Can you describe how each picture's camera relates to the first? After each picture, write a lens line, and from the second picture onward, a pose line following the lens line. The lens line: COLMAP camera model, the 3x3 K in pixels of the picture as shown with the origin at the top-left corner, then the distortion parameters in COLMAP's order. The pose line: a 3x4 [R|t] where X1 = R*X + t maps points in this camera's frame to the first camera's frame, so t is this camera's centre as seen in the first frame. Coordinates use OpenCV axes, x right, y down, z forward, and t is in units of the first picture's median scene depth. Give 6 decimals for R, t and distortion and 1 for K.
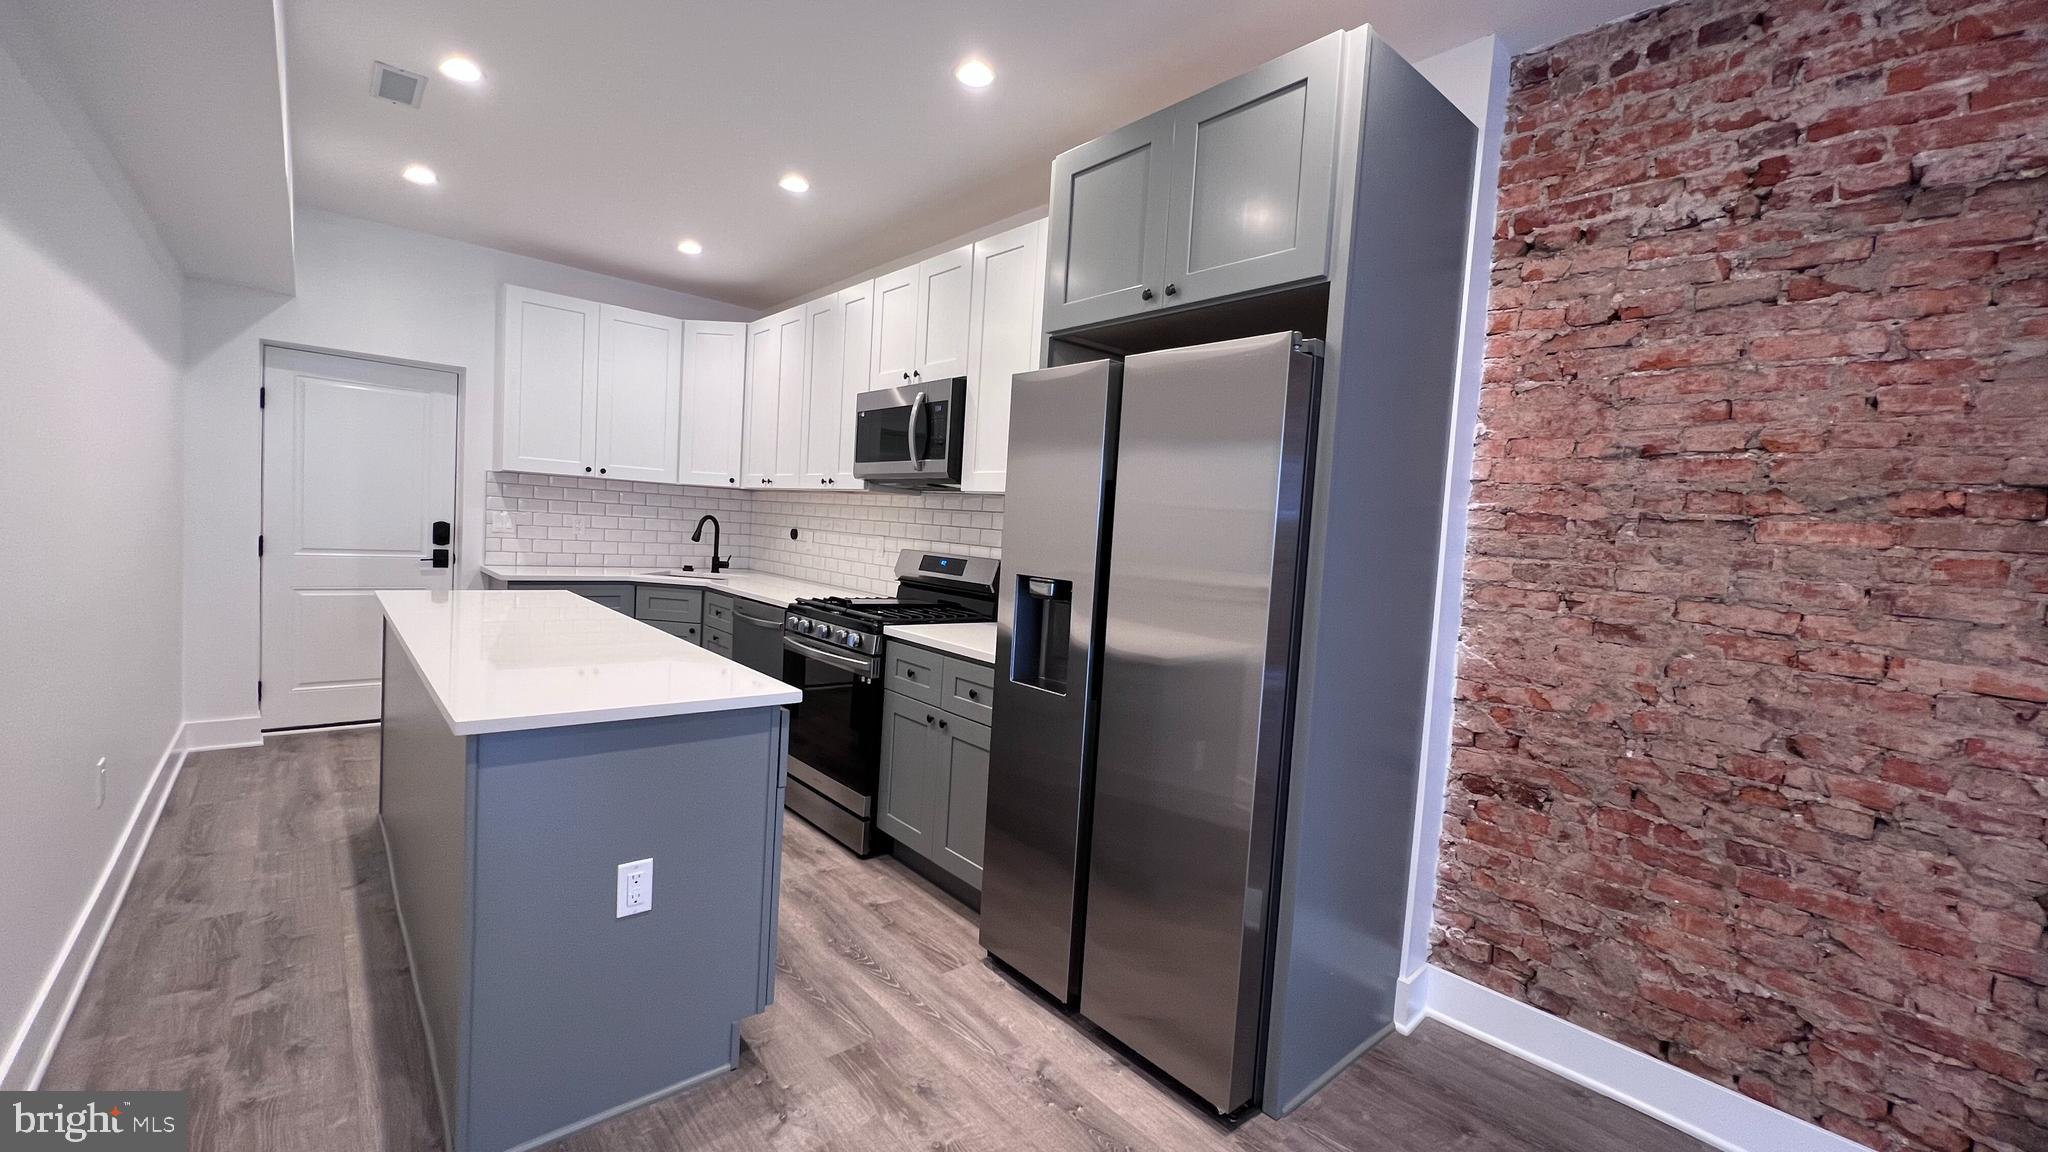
lens RADIAL K [[821.0, 0, 1019.5], [0, 821.0, 570.3], [0, 0, 1]] dist [-0.004479, 0.000420]
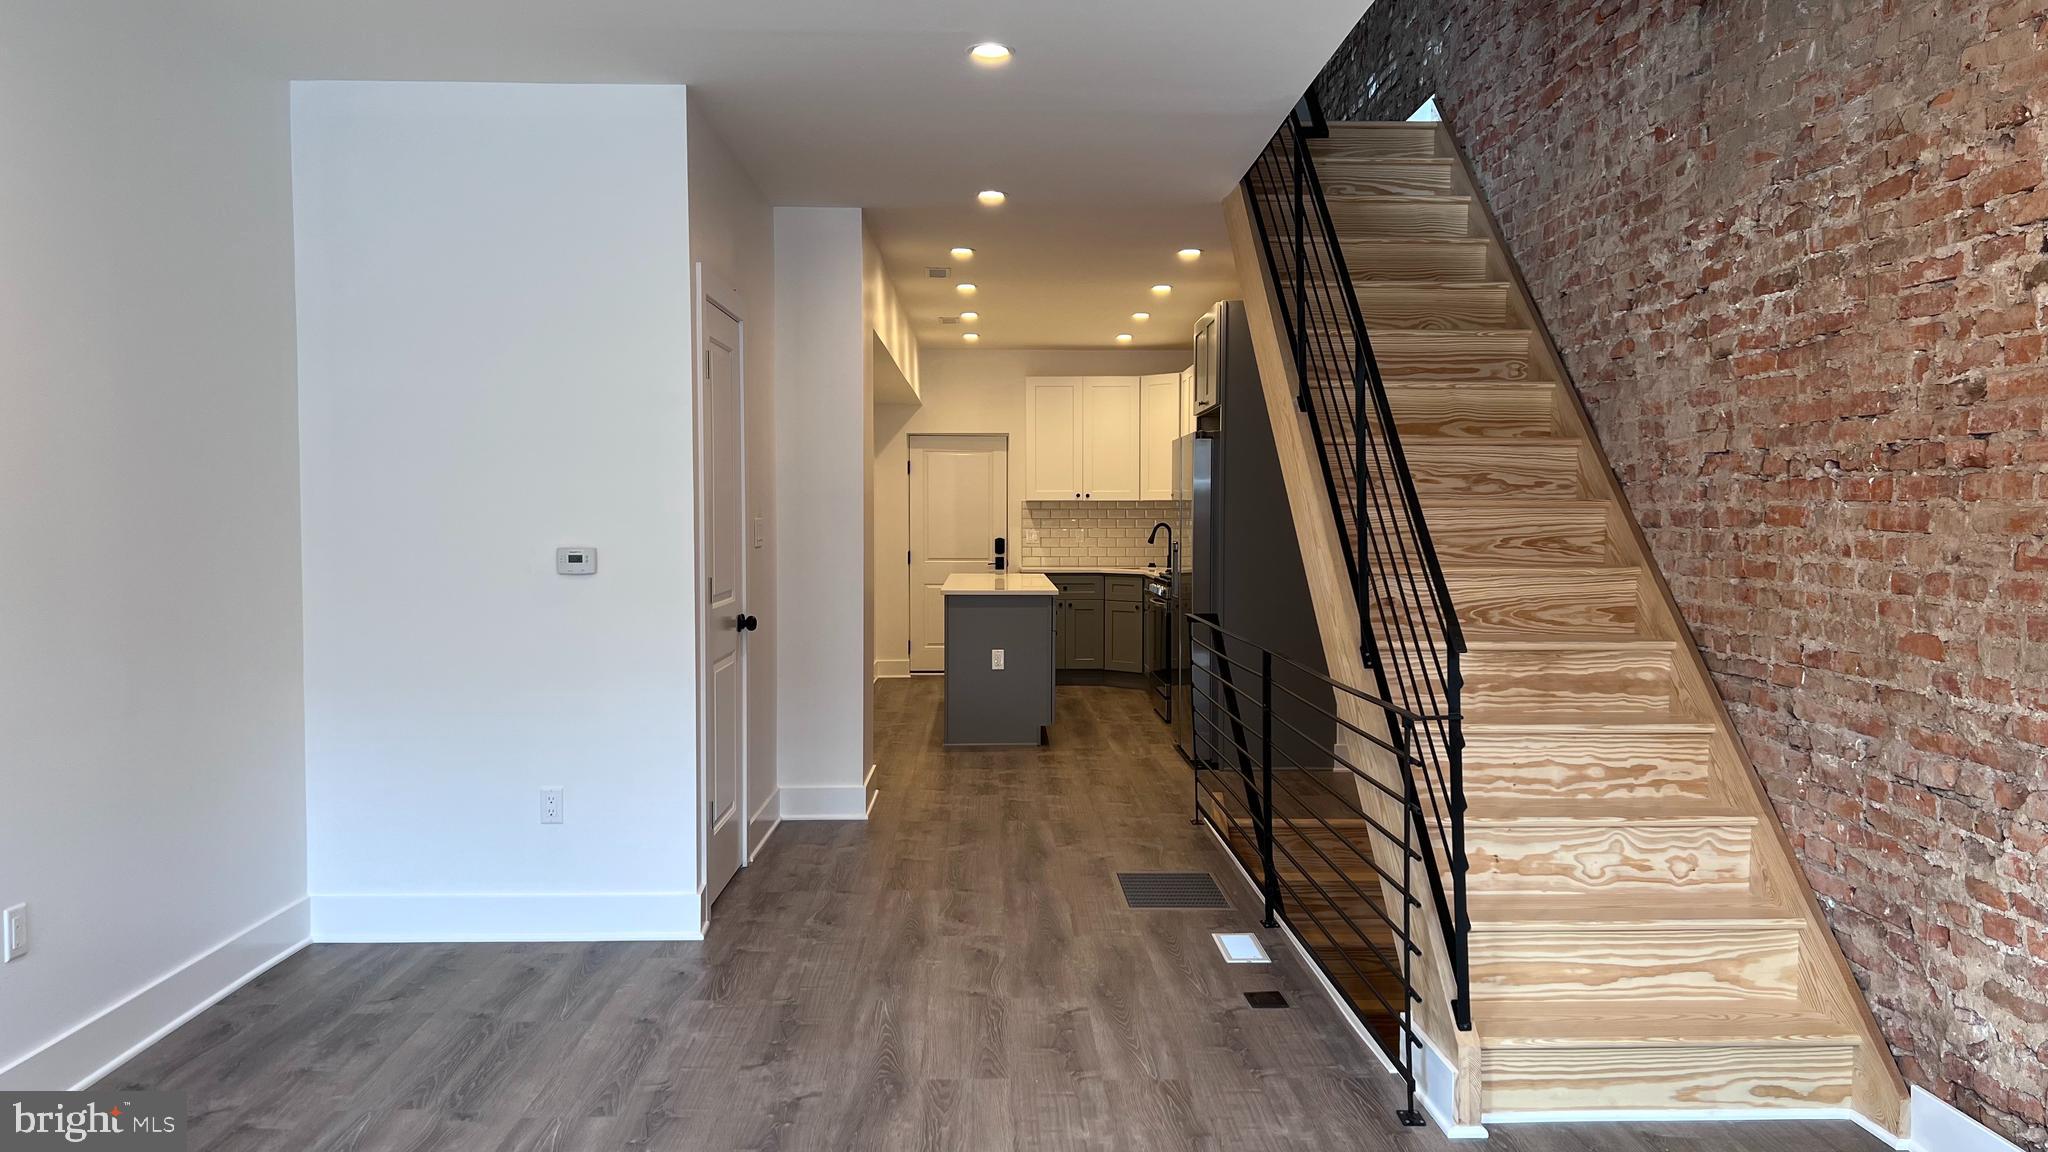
lens RADIAL K [[1532.3, 0, 1028.4], [0, 1532.3, 581.8], [0, 0, 1]] dist [0.050503, -0.058719]
pose [[0.769655, -0.033940, -0.637558, 1.635126], [0.012344, 0.999190, -0.038289, 0.188560], [0.638341, 0.021600, 0.769451, -1.628880]]
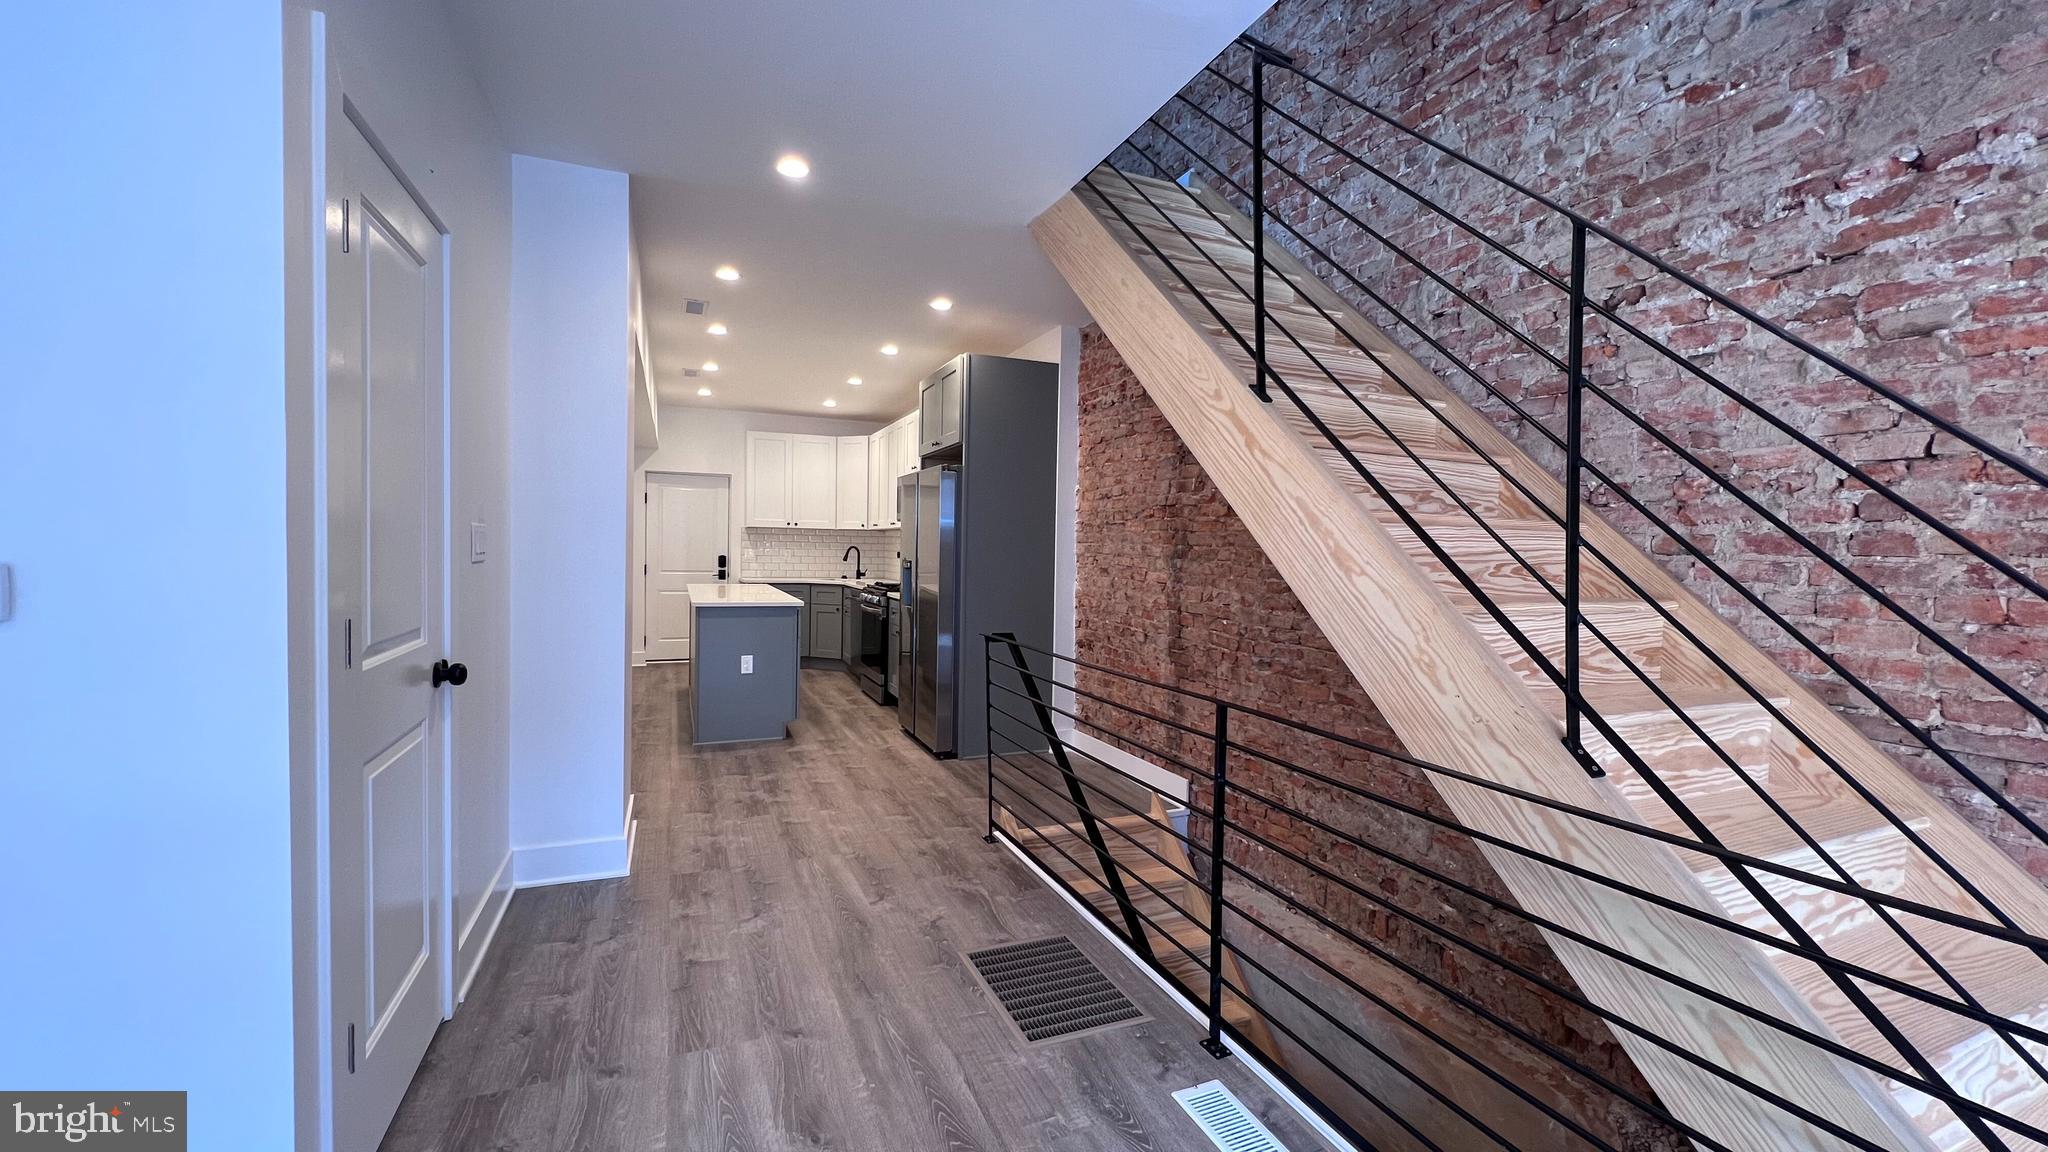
lens RADIAL K [[821.0, 0, 1021.8], [0, 821.0, 575.5], [0, 0, 1]] dist [-0.004479, 0.000420]
pose [[0.950113, -0.032312, -0.310227, 0.822567], [0.021175, 0.999007, -0.039200, 0.116630], [0.311185, 0.030675, 0.949854, -0.891540]]
